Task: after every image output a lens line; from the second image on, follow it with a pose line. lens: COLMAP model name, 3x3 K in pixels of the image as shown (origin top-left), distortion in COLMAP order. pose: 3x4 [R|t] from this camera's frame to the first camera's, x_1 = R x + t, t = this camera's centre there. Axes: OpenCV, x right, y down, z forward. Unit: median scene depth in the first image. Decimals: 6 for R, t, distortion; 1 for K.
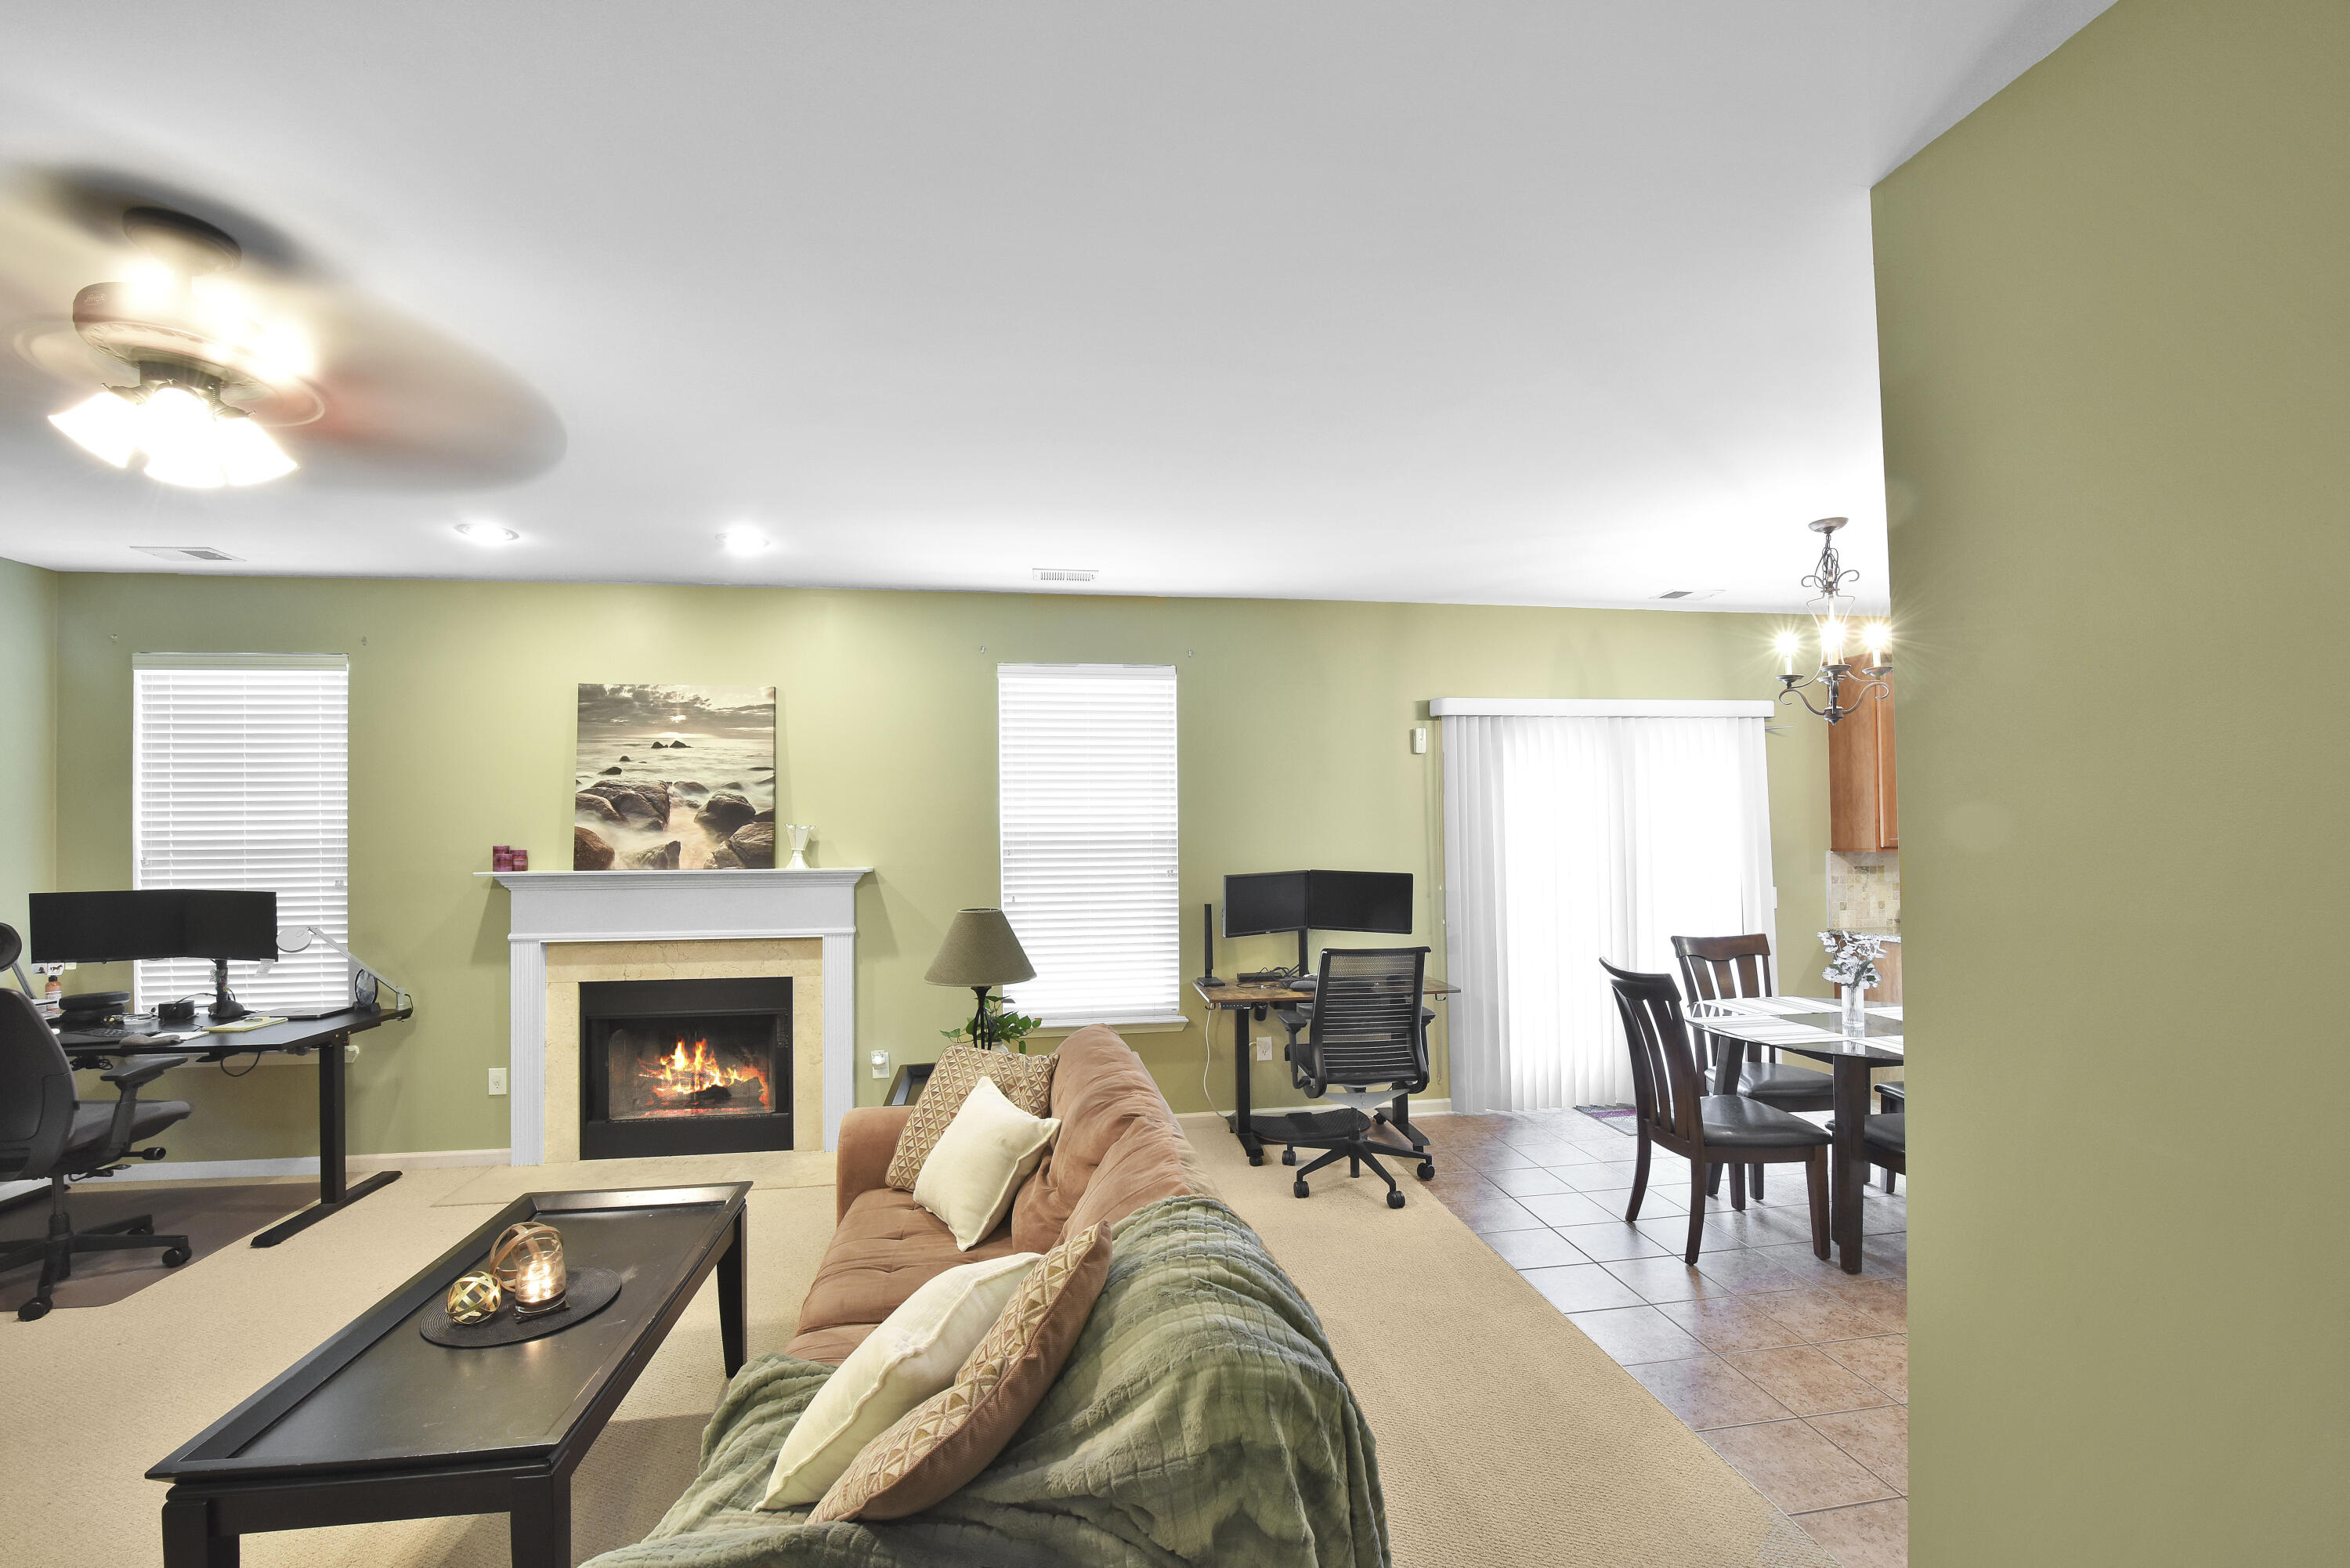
lens RADIAL K [[965.1, 0, 1185.5], [0, 965.1, 819.4], [0, 0, 1]] dist [-0.018512, -0.000973]
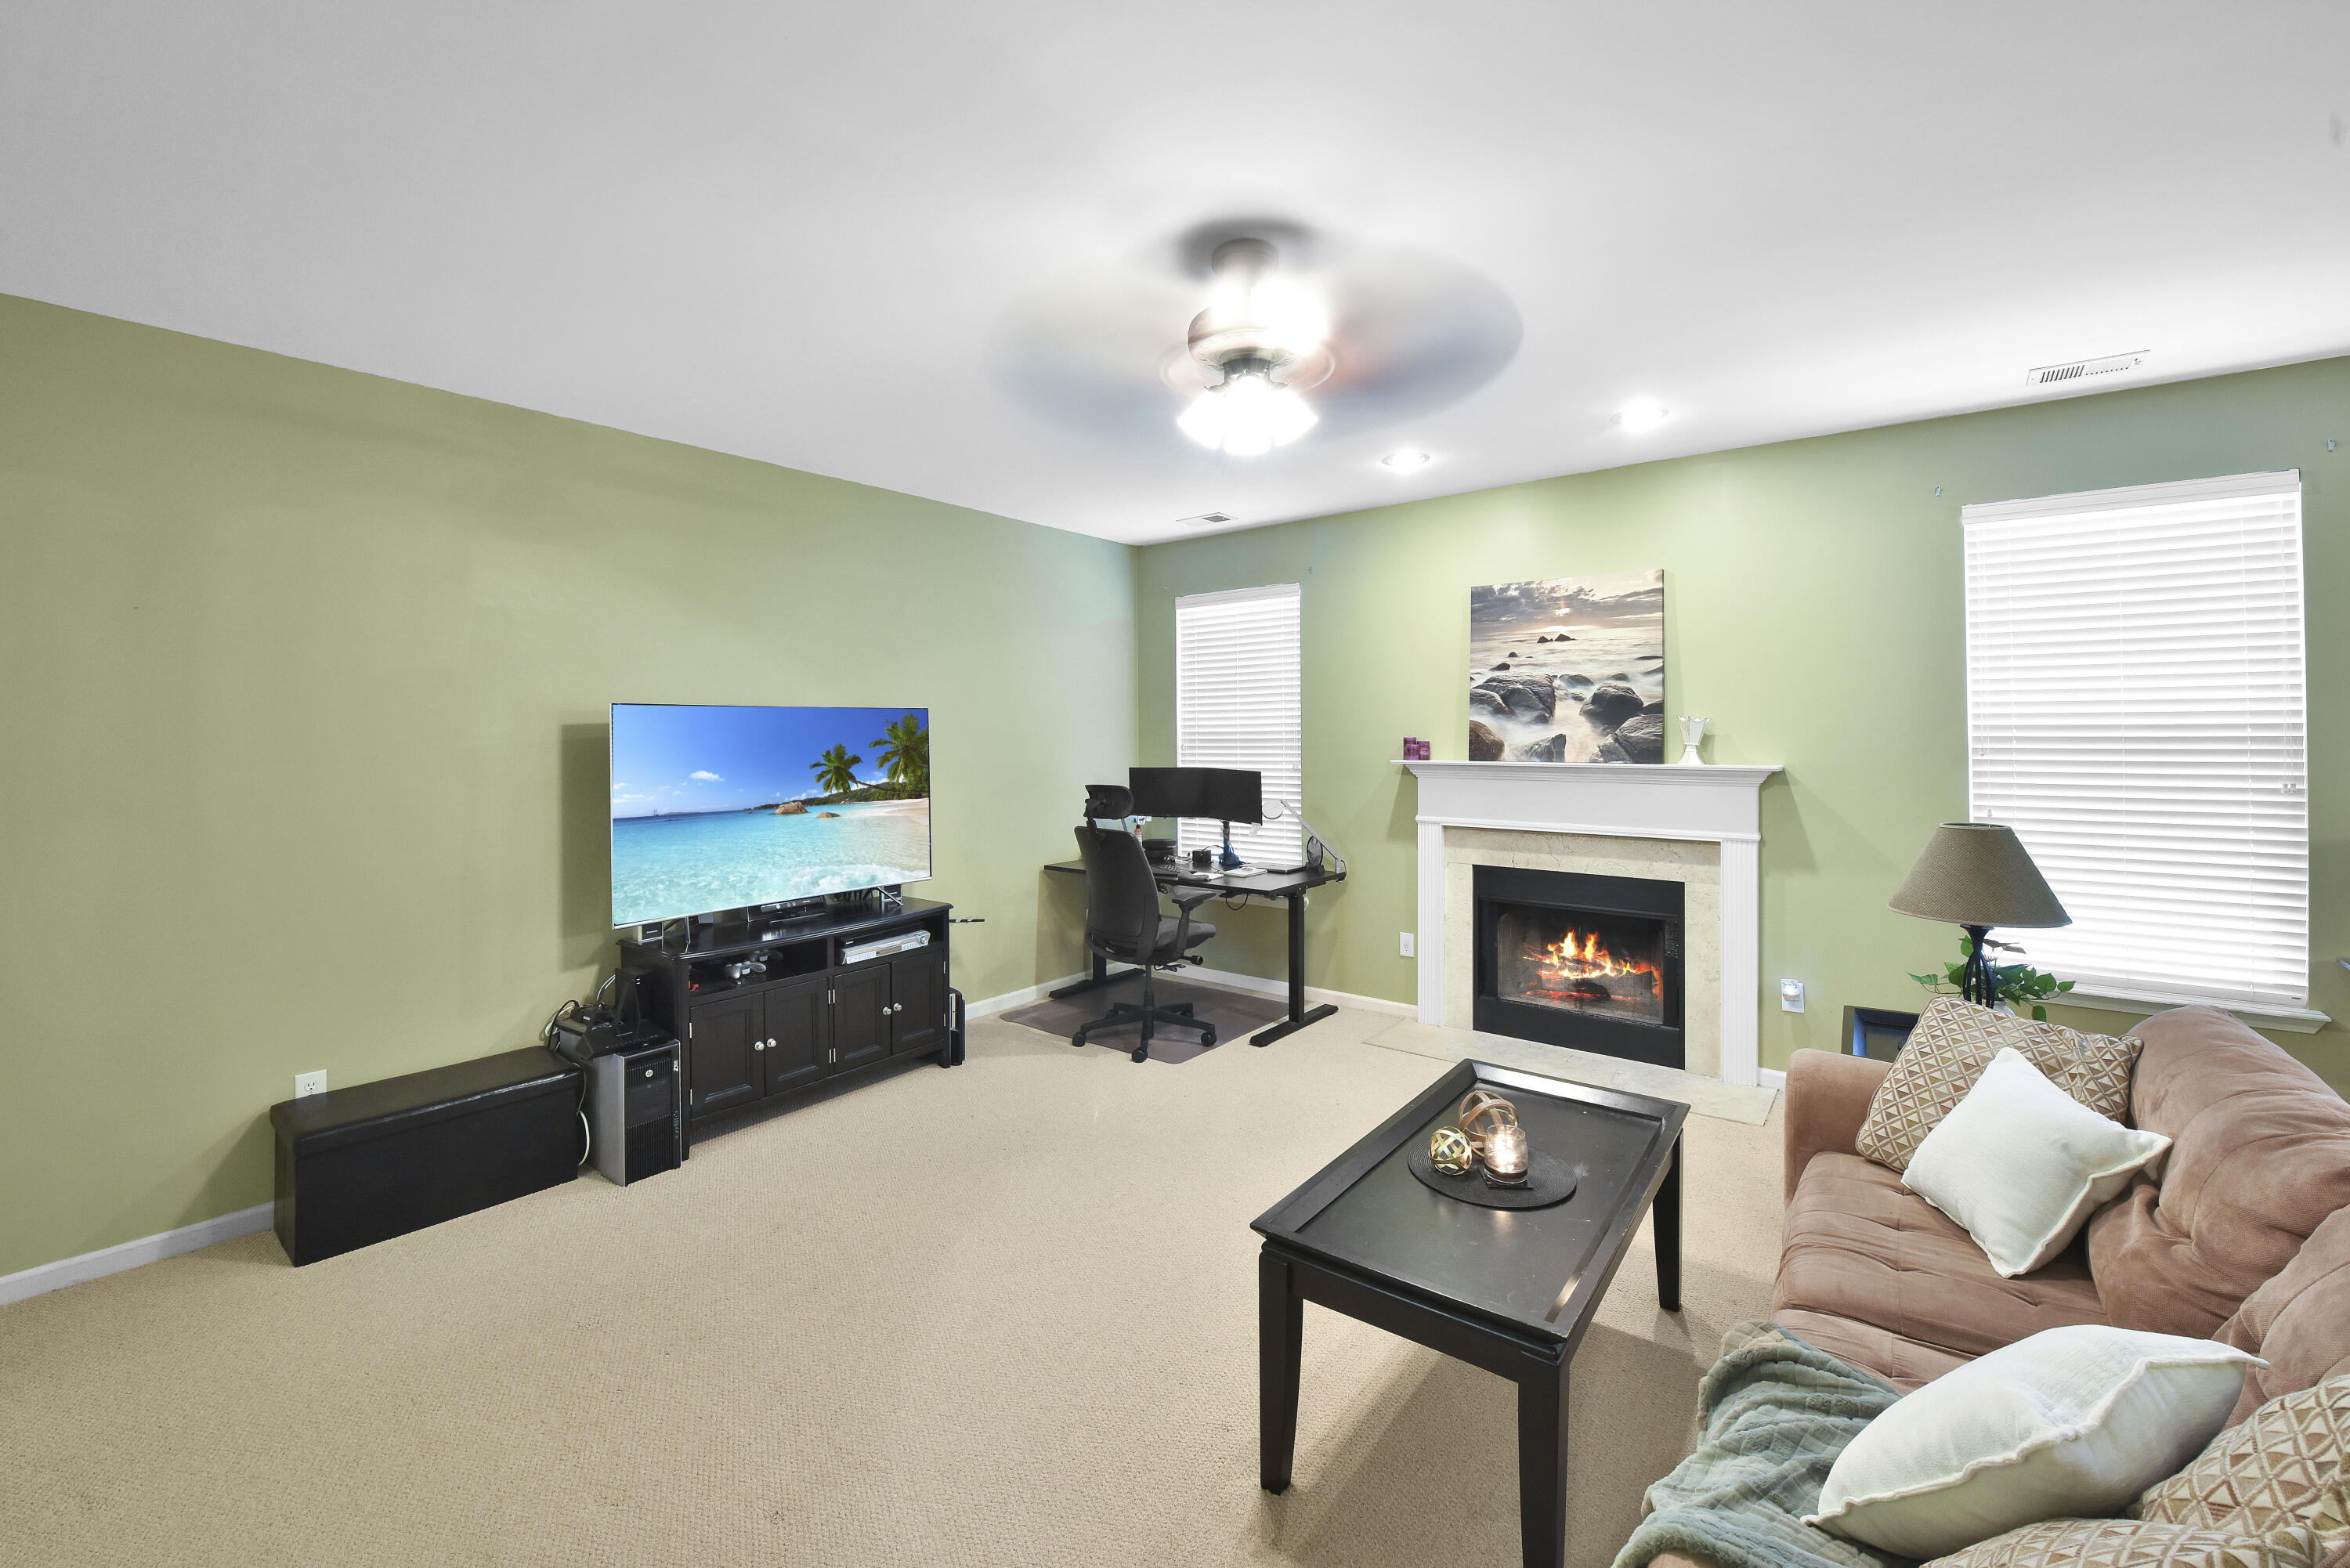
lens RADIAL K [[977.6, 0, 1160.9], [0, 977.6, 723.6], [0, 0, 1]] dist [-0.016209, -0.000402]
pose [[0.676187, -0.001392, -0.736729, -0.063409], [0.008208, 0.999950, 0.005644, 0.002396], [0.736684, -0.009864, 0.676165, 0.003004]]
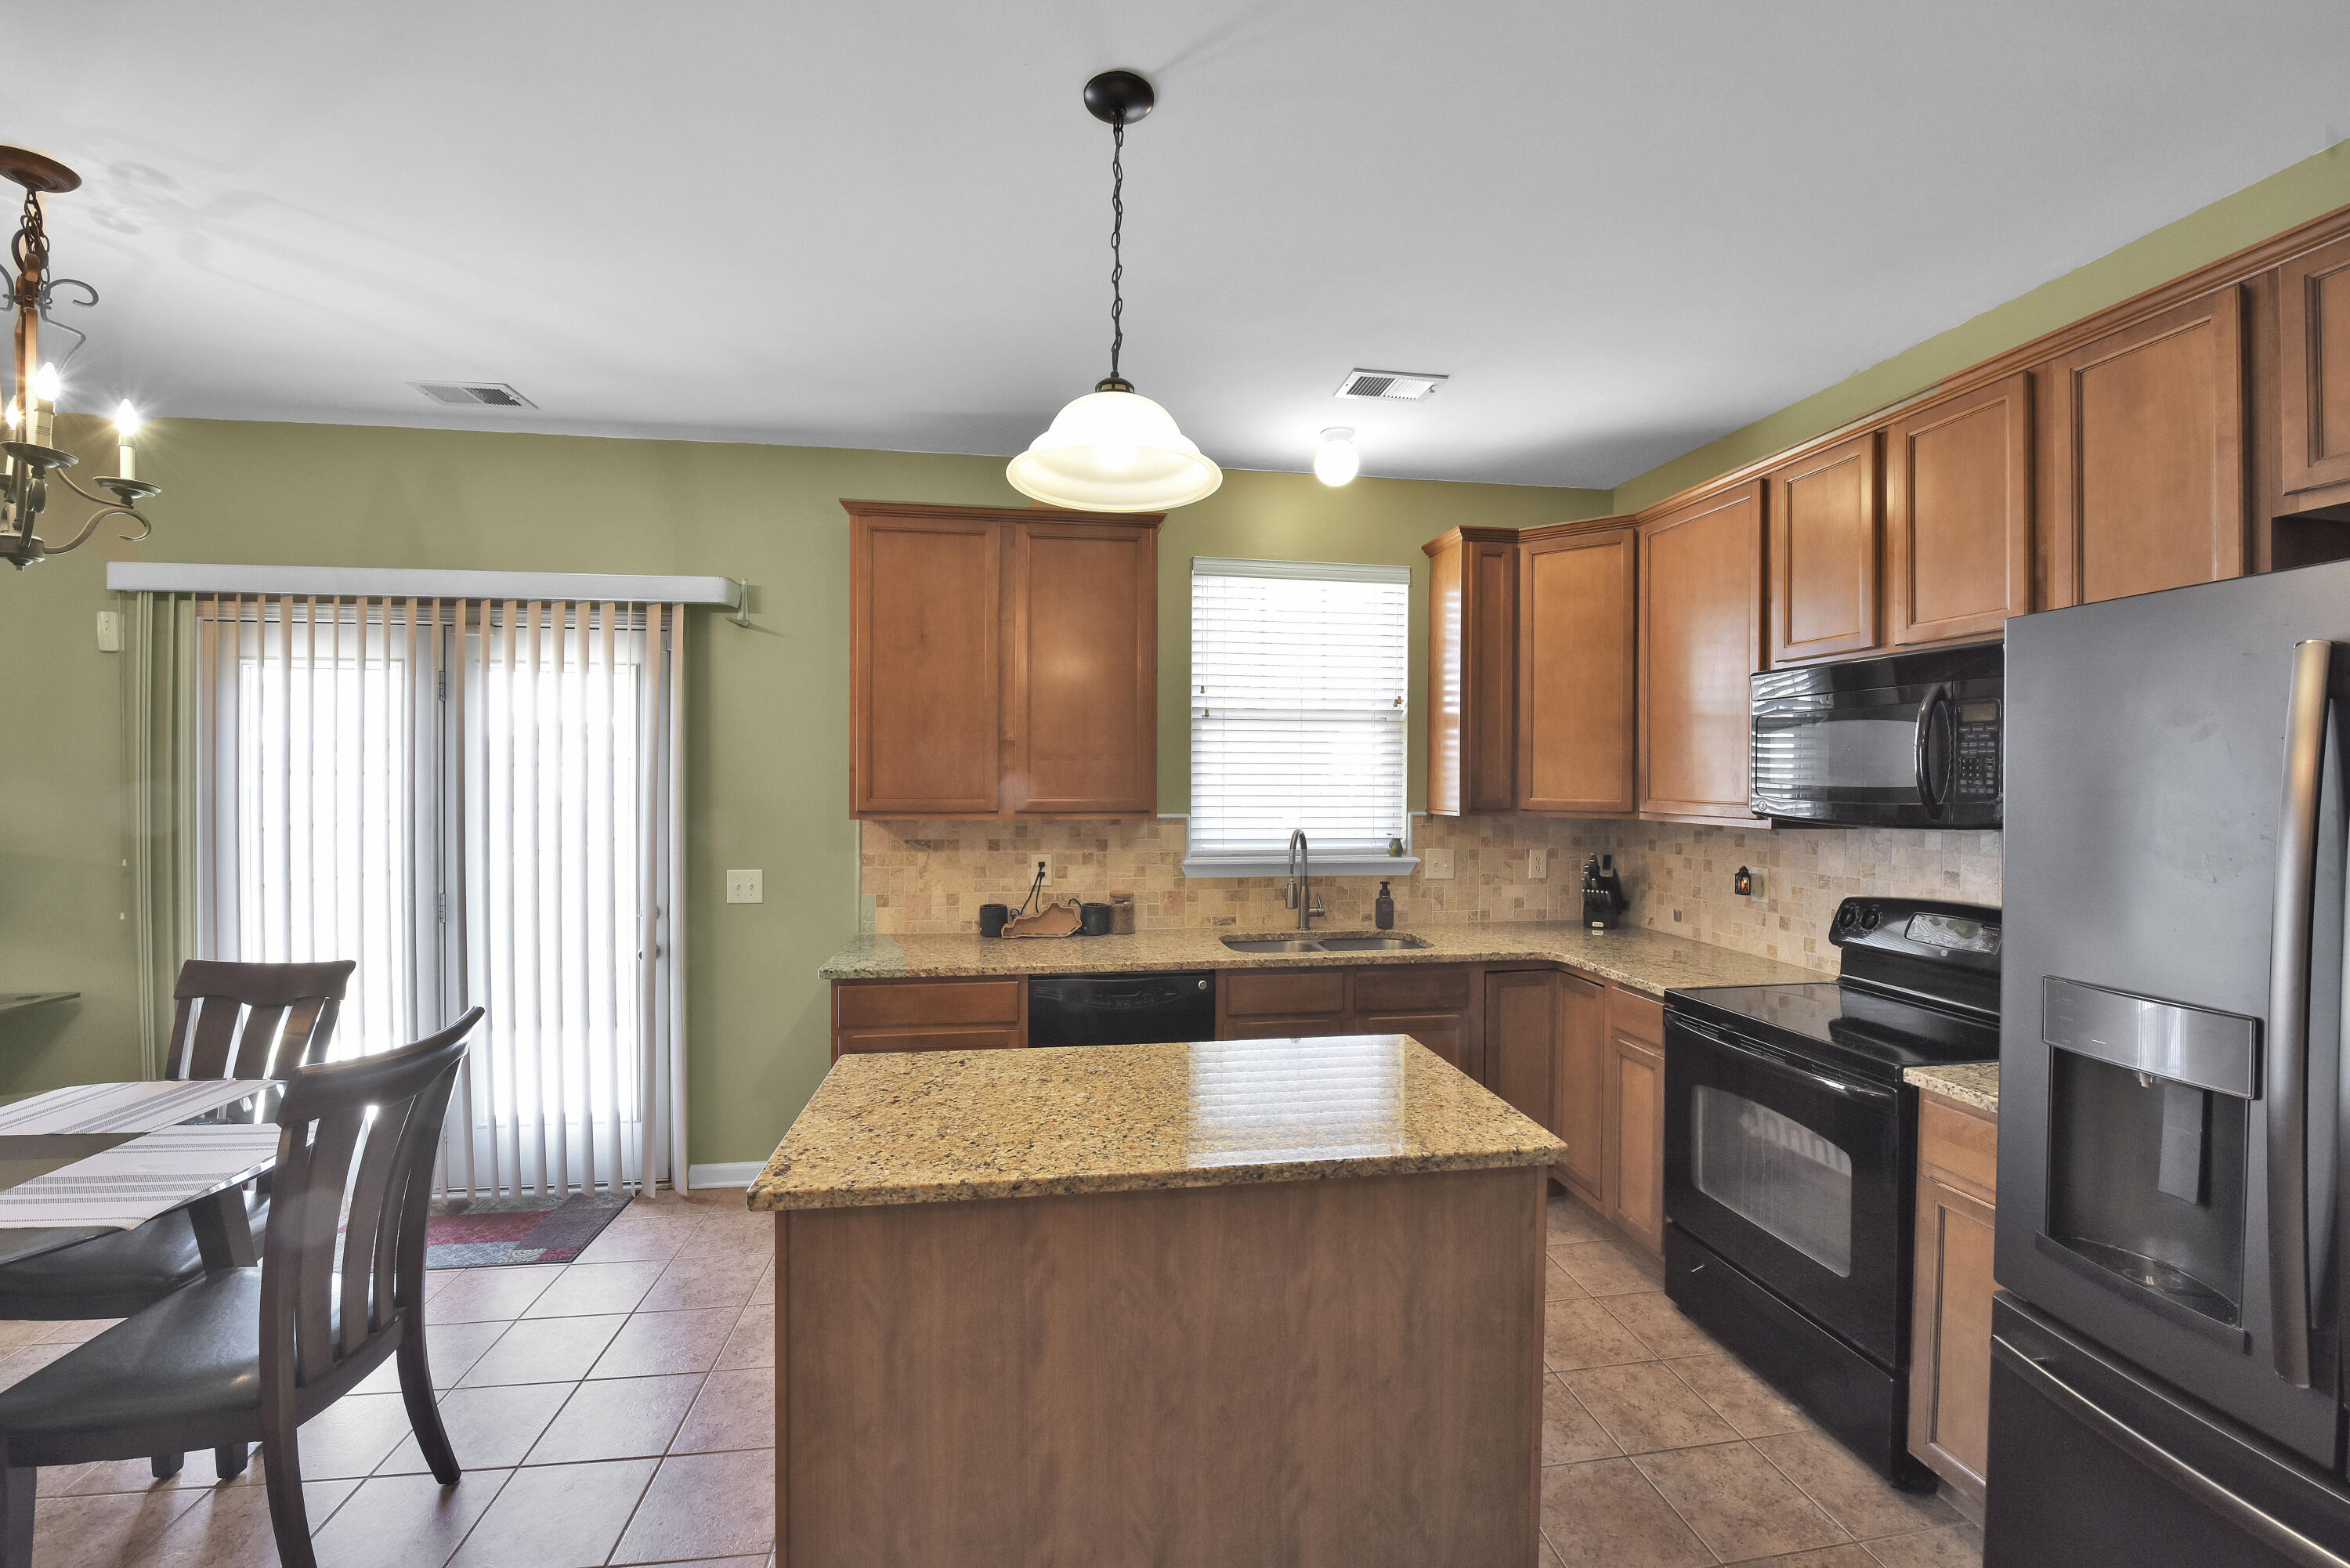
lens RADIAL K [[931.7, 0, 1176.5], [0, 931.7, 779.0], [0, 0, 1]] dist [-0.018953, -0.000199]
pose [[0.999827, 0.013596, -0.012664, 1.077762], [-0.013440, 0.999835, 0.012256, -0.004260], [0.012828, -0.012084, 0.999845, 0.436898]]
